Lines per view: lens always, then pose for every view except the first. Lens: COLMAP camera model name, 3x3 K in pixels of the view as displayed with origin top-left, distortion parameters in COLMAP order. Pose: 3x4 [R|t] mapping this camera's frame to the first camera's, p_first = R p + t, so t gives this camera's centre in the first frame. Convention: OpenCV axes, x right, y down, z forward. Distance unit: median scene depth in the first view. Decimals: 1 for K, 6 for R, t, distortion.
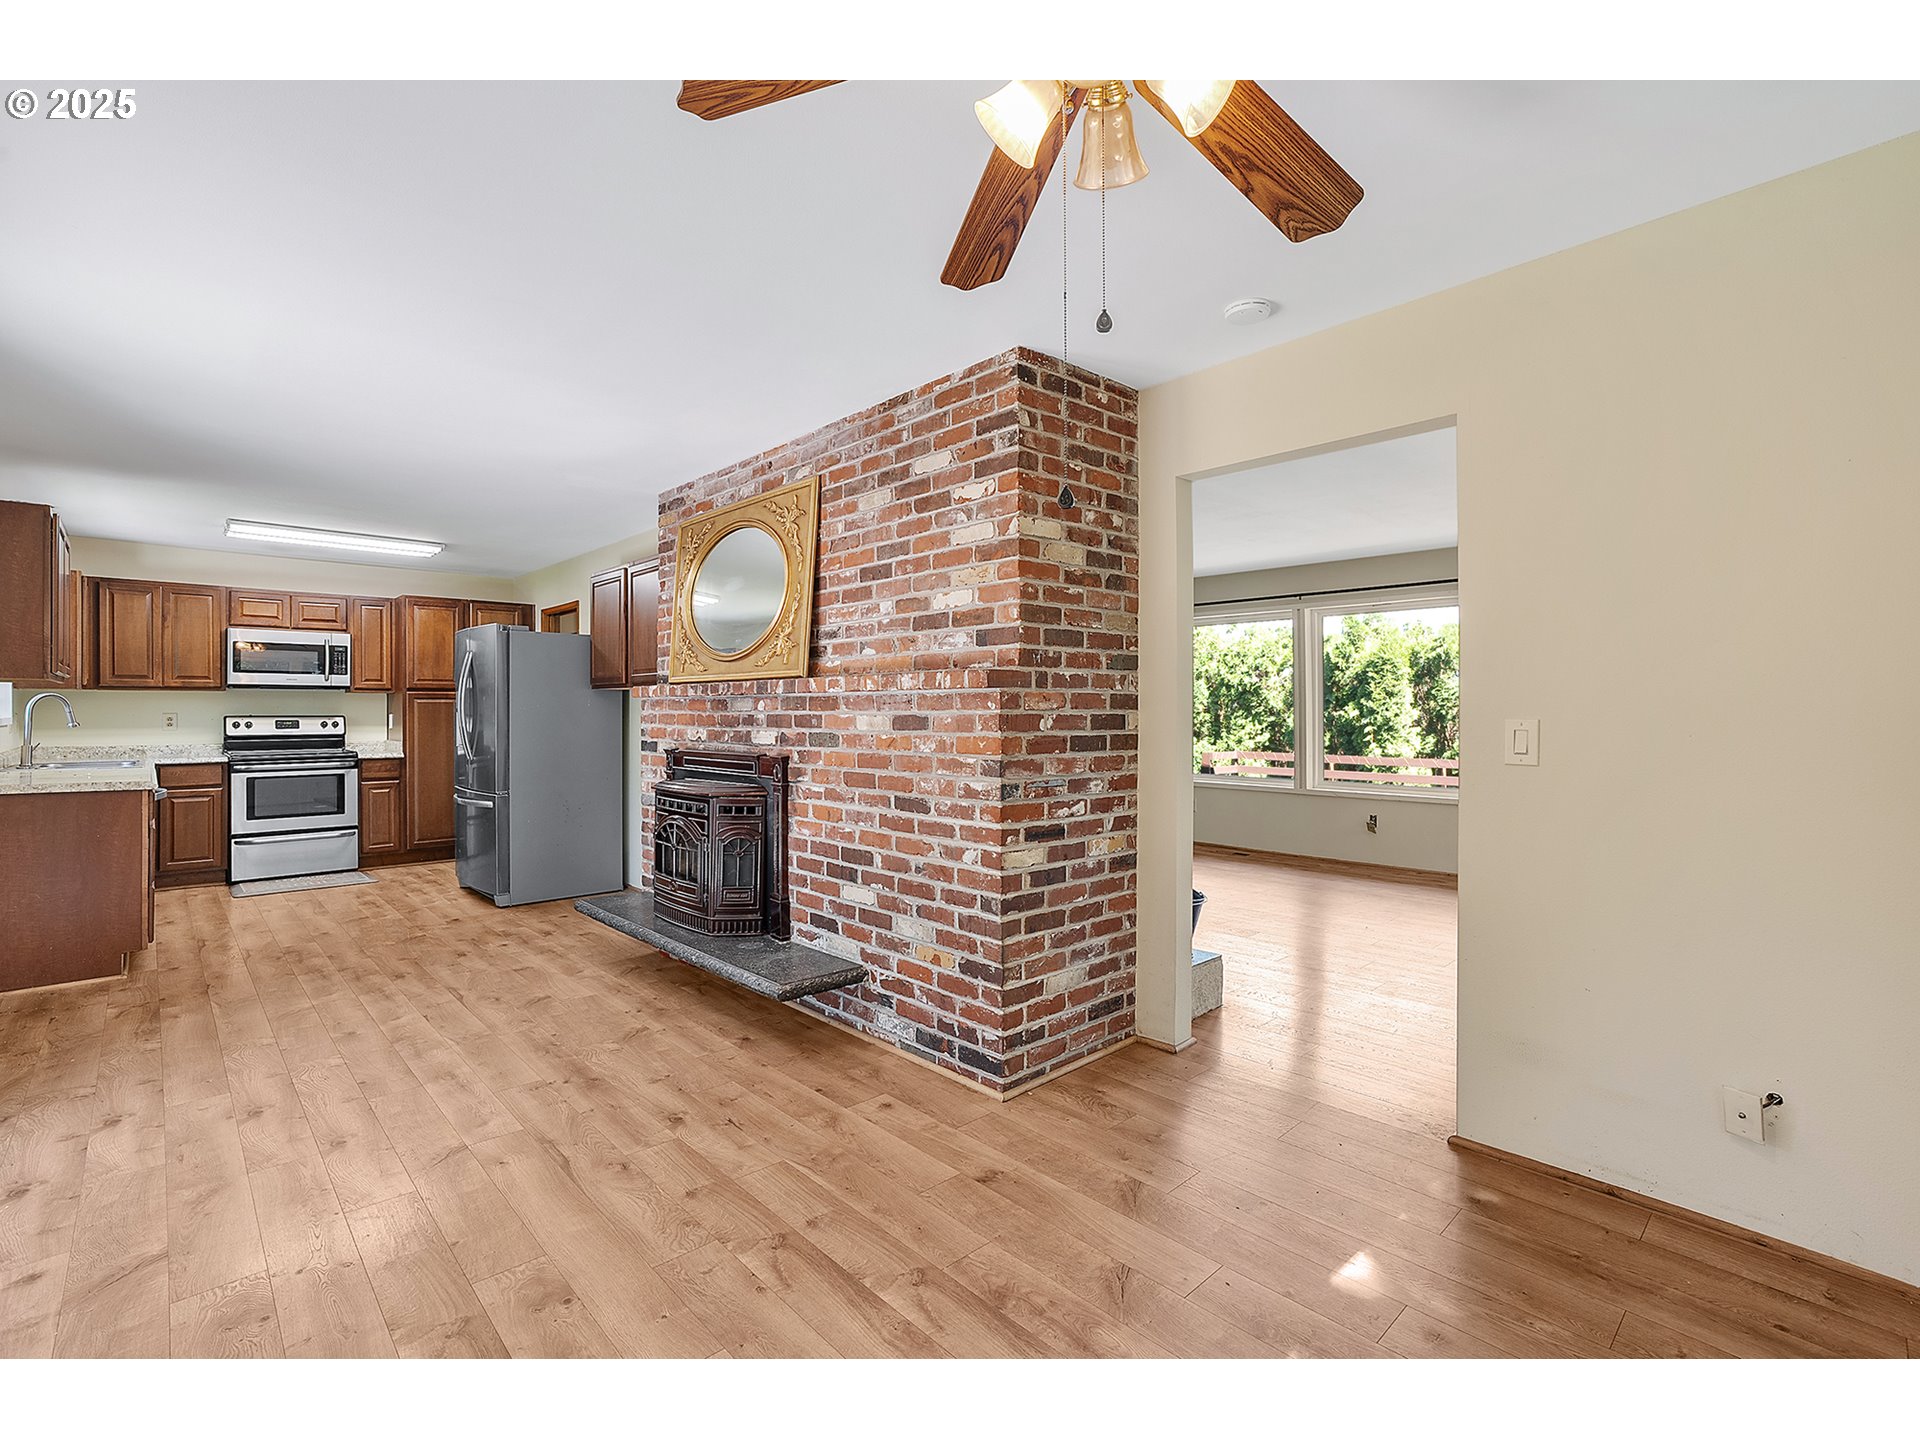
lens RADIAL K [[865.0, 0, 957.6], [0, 865.0, 715.9], [0, 0, 1]] dist [-0.054007, 0.021593]
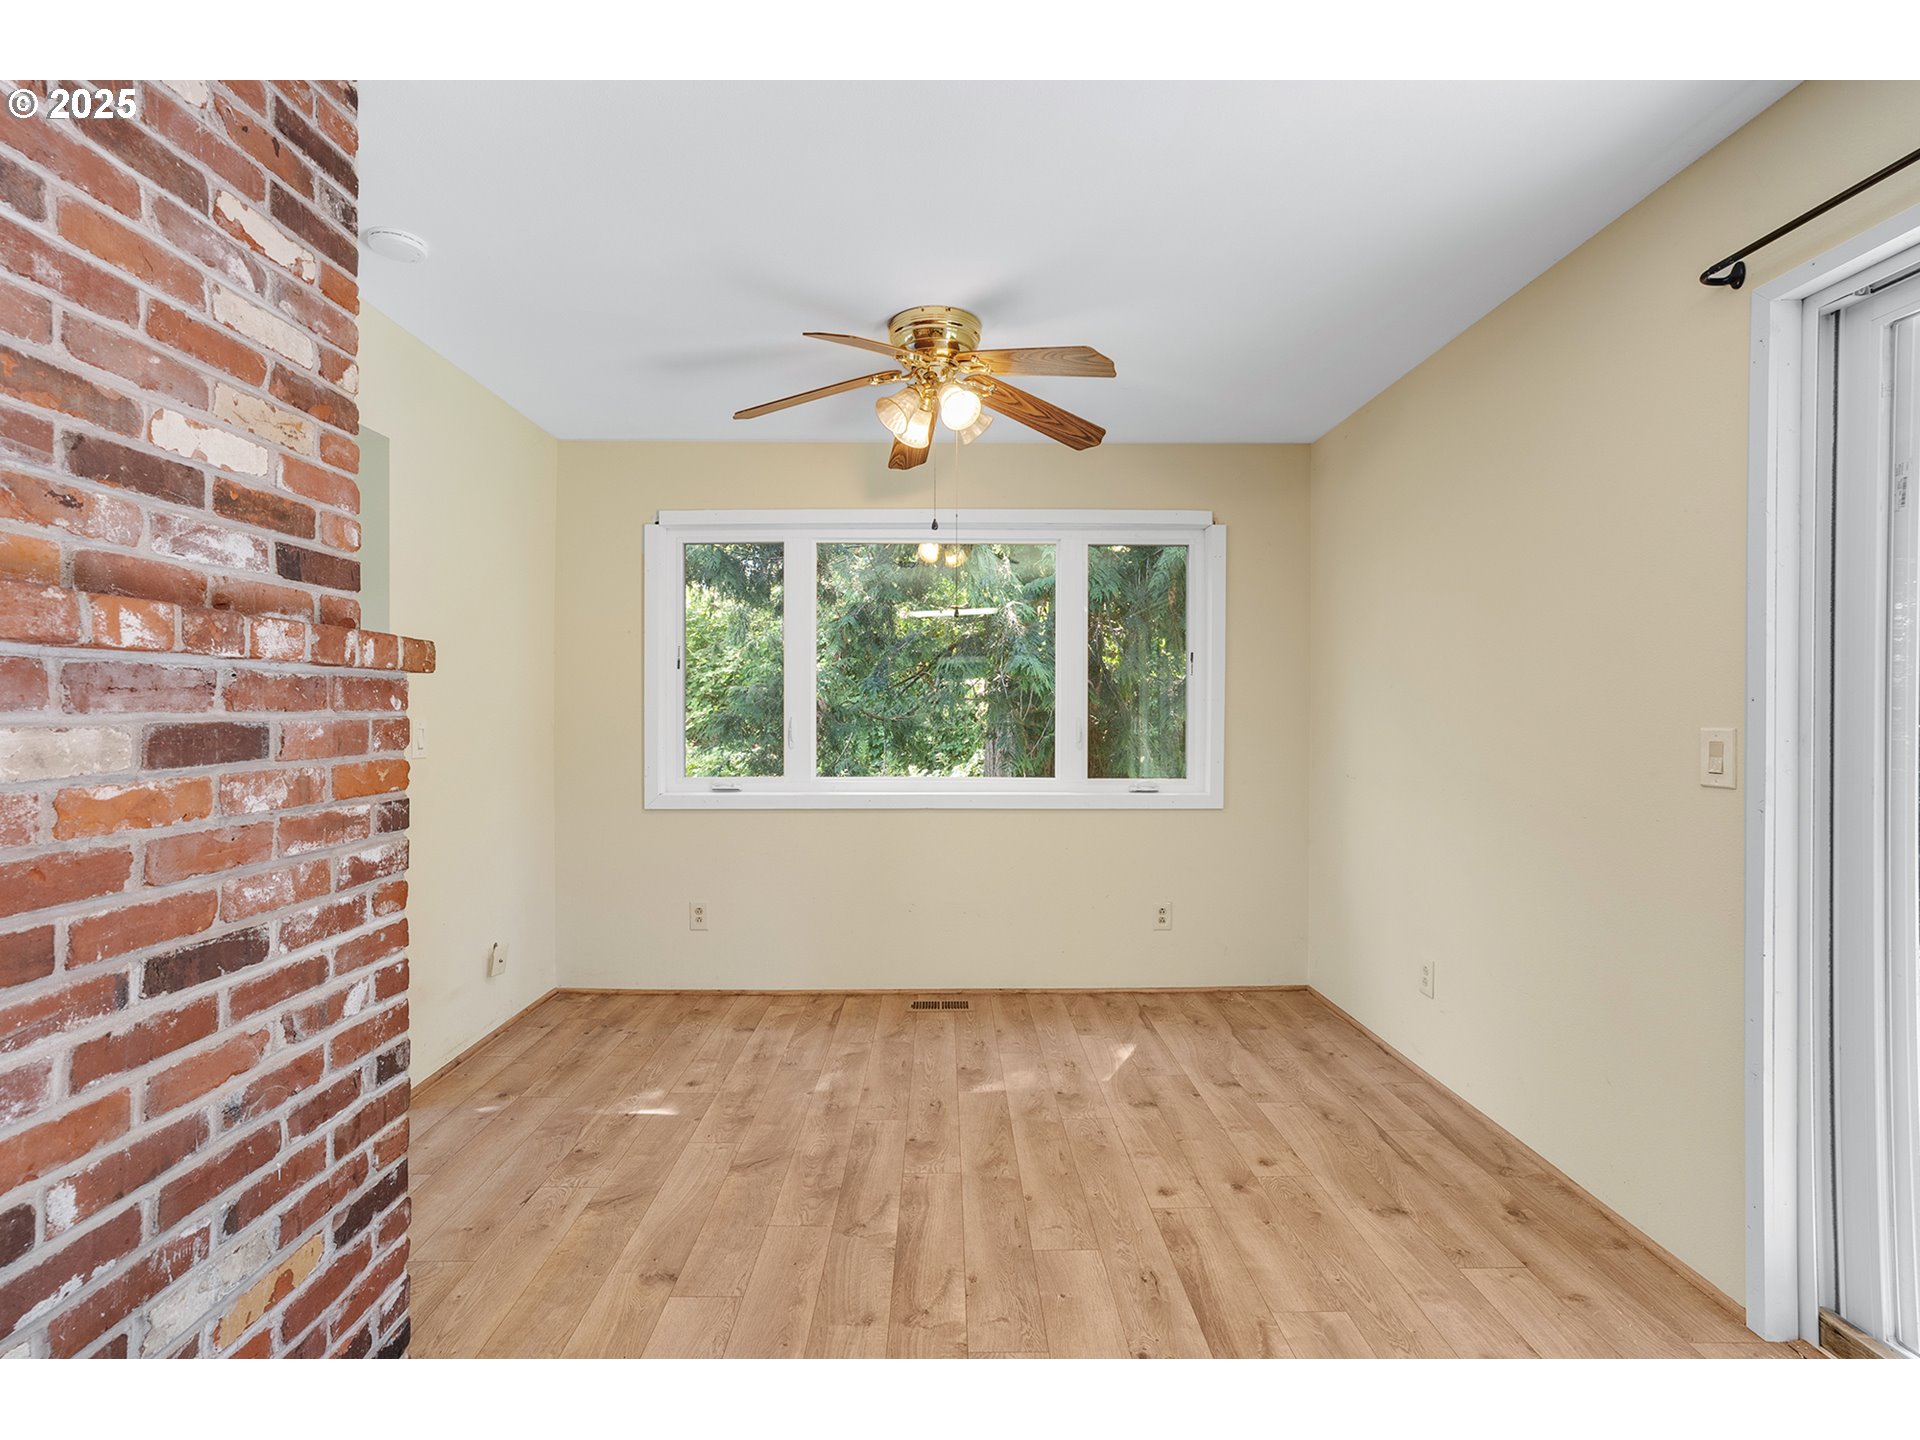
lens RADIAL K [[865.0, 0, 957.6], [0, 865.0, 715.9], [0, 0, 1]] dist [-0.054007, 0.021593]
pose [[-0.732598, -0.004168, 0.680648, -0.192791], [0.001442, 0.999970, 0.007676, -0.002379], [-0.680660, 0.006605, -0.732570, 0.370634]]
